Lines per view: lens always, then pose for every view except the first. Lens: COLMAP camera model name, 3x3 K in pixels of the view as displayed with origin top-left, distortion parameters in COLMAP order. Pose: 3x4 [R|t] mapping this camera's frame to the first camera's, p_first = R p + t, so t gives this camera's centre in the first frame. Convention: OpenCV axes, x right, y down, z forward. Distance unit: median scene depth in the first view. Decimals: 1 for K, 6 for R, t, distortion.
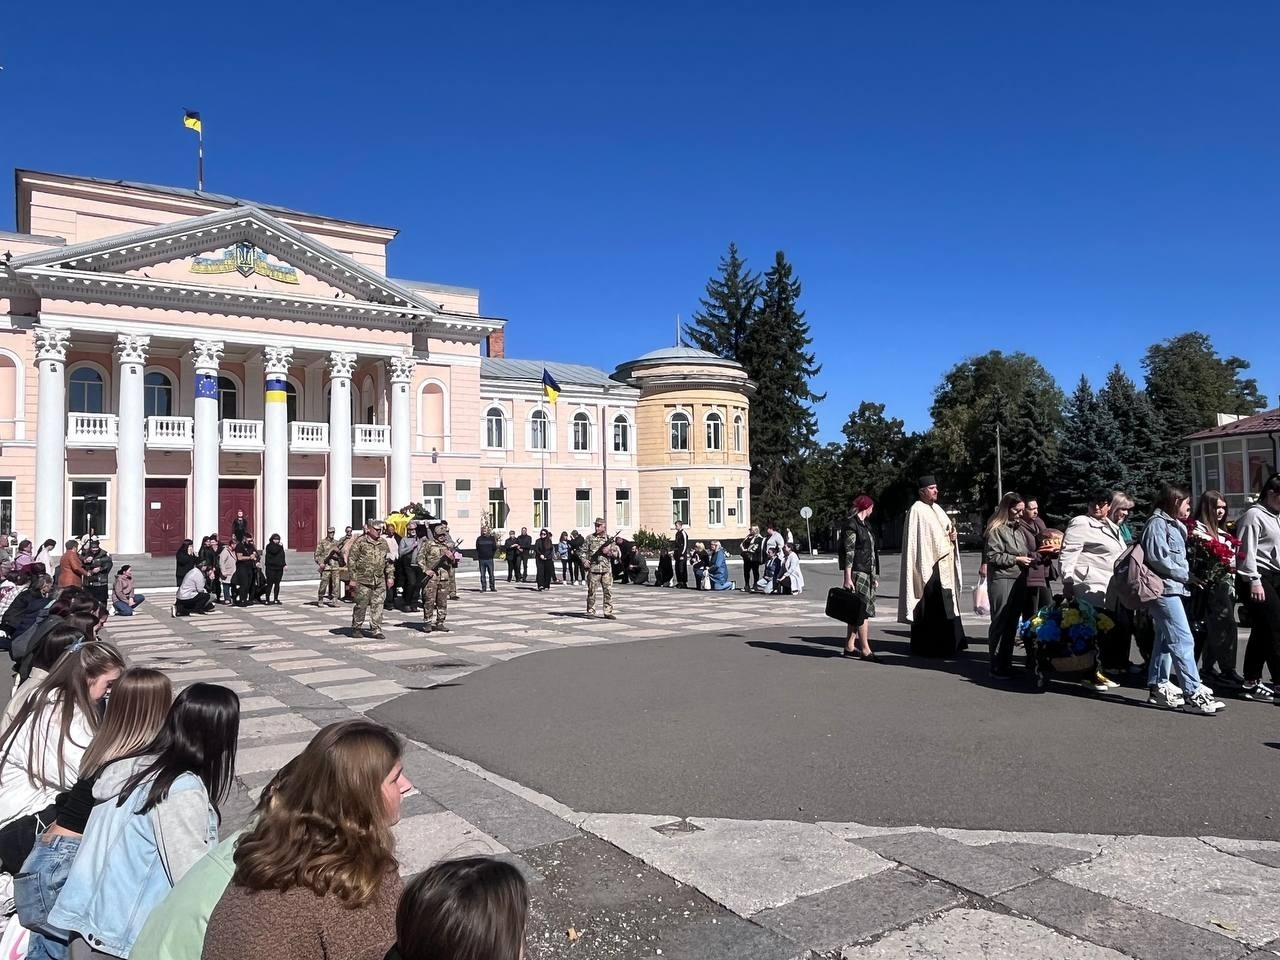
lens RADIAL K [[942.1, 0, 640.4], [0, 942.1, 476.0], [0, 0, 1]] dist [-0.002104, 0.000591]
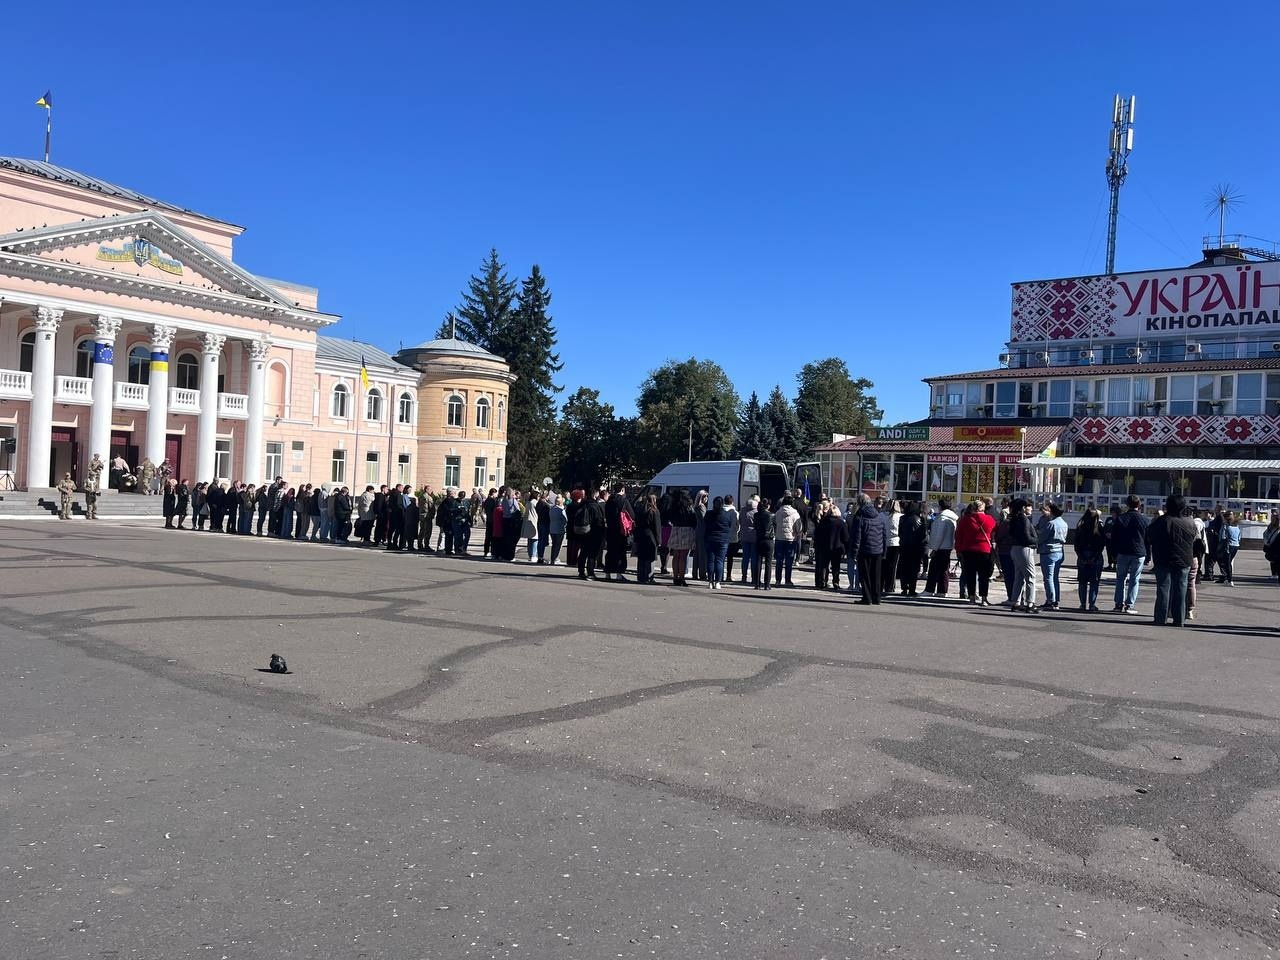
lens RADIAL K [[965.7, 0, 647.9], [0, 965.7, 481.3], [0, 0, 1]] dist [0.062802, -0.061593]
pose [[0.941771, 0.058753, 0.331083, -0.139161], [-0.073861, 0.996715, 0.033225, -0.016330], [-0.328044, -0.055745, 0.943016, -0.294080]]
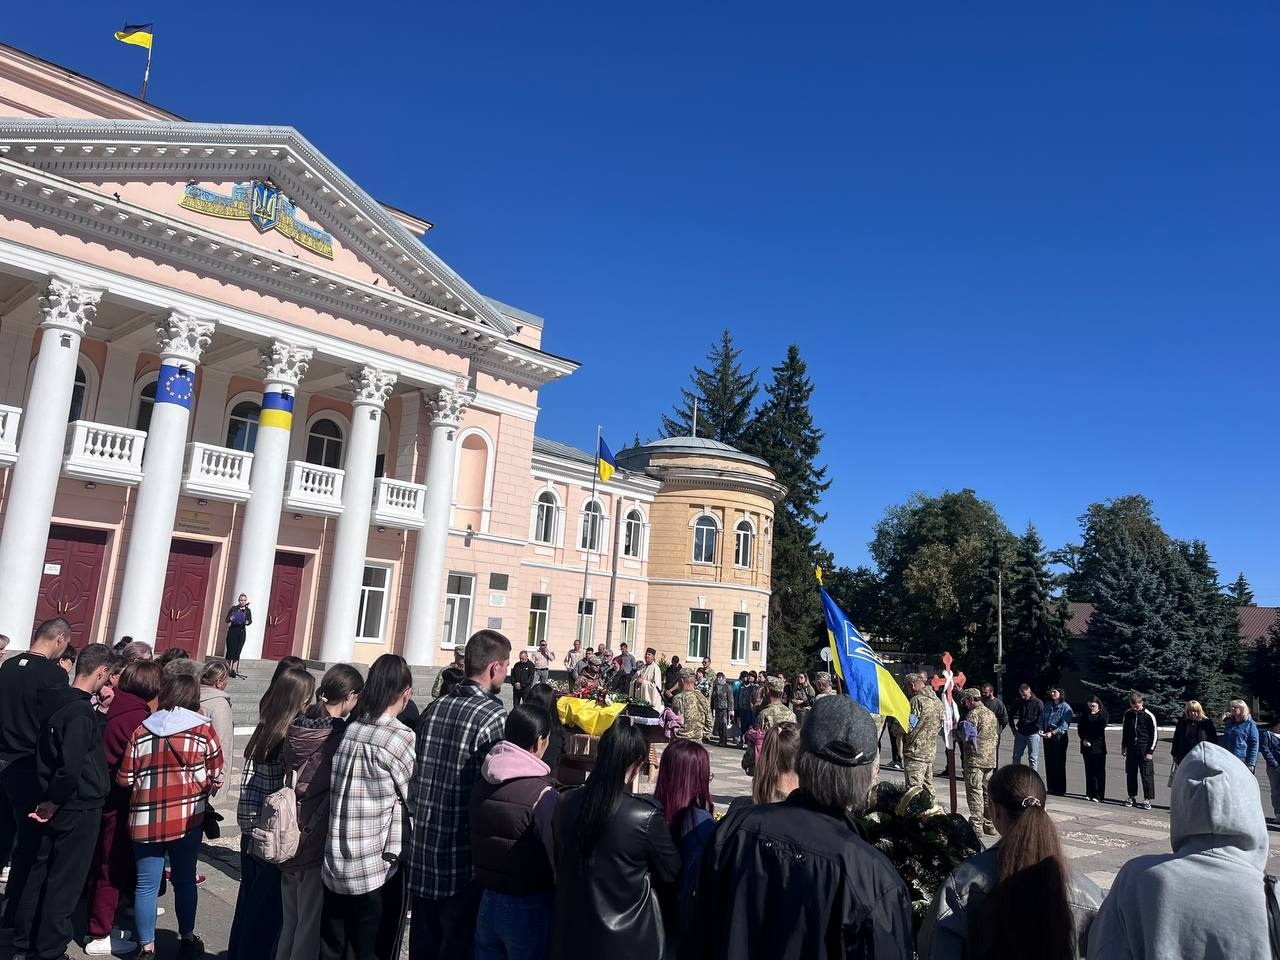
lens RADIAL K [[965.7, 0, 631.5], [0, 965.7, 470.4], [0, 0, 1]] dist [0.062802, -0.061593]
pose [[0.974049, 0.122785, 0.190137, -0.189371], [-0.098547, 0.986326, -0.132097, 0.010330], [-0.203757, 0.109932, 0.972830, 0.210552]]
